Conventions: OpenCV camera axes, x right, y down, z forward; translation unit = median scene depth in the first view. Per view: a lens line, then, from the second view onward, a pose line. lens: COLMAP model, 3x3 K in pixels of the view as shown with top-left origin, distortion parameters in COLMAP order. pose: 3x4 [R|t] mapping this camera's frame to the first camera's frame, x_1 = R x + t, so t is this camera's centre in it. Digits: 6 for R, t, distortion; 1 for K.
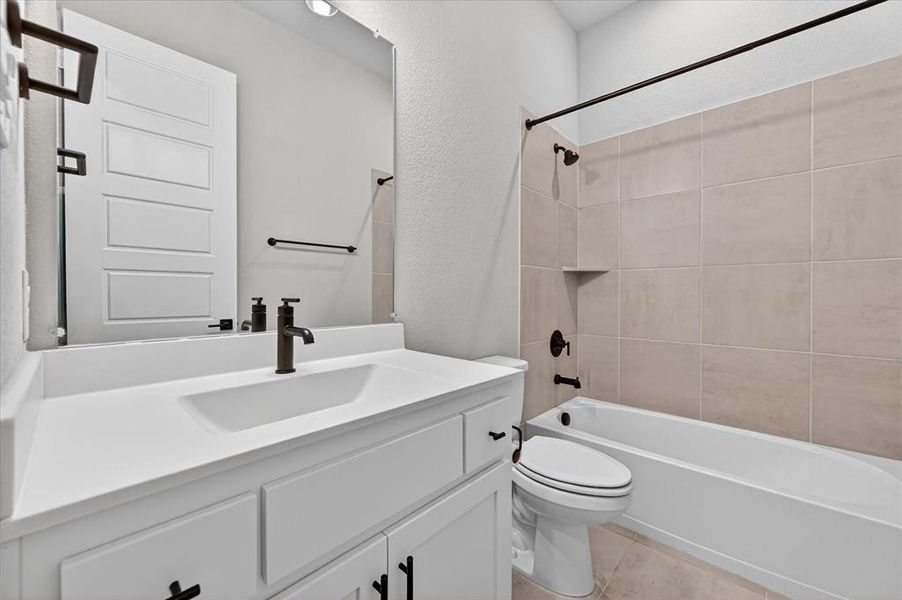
lens RADIAL K [[355.8, 0, 446.3], [0, 355.8, 297.4], [0, 0, 1]] dist [-0.001764, -0.000392]
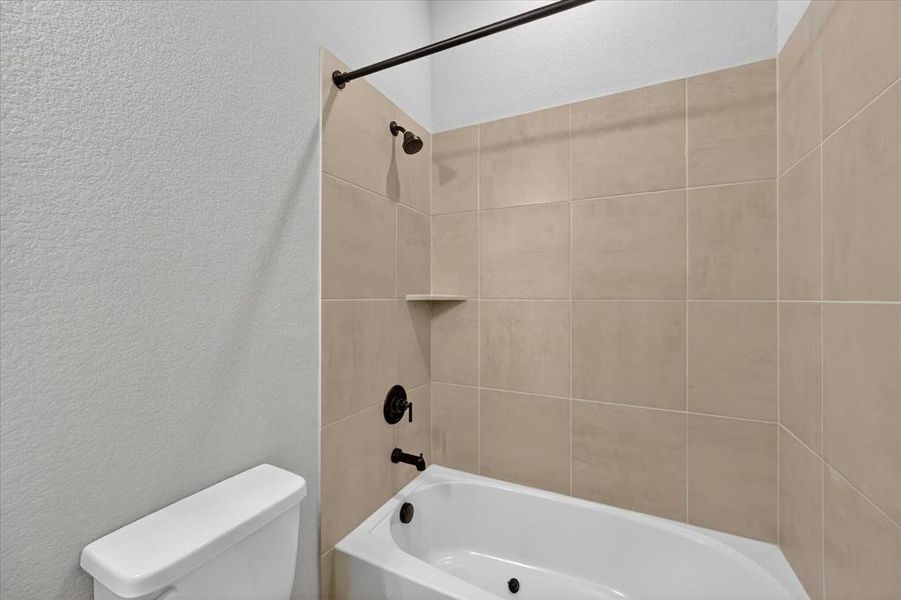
lens RADIAL K [[355.4, 0, 454.6], [0, 355.4, 297.0], [0, 0, 1]] dist [-0.001764, -0.000392]
pose [[0.955323, -0.002416, 0.295553, 0.219656], [0.003740, 0.999985, -0.003916, -0.082840], [-0.295540, 0.004847, 0.955318, 0.298010]]
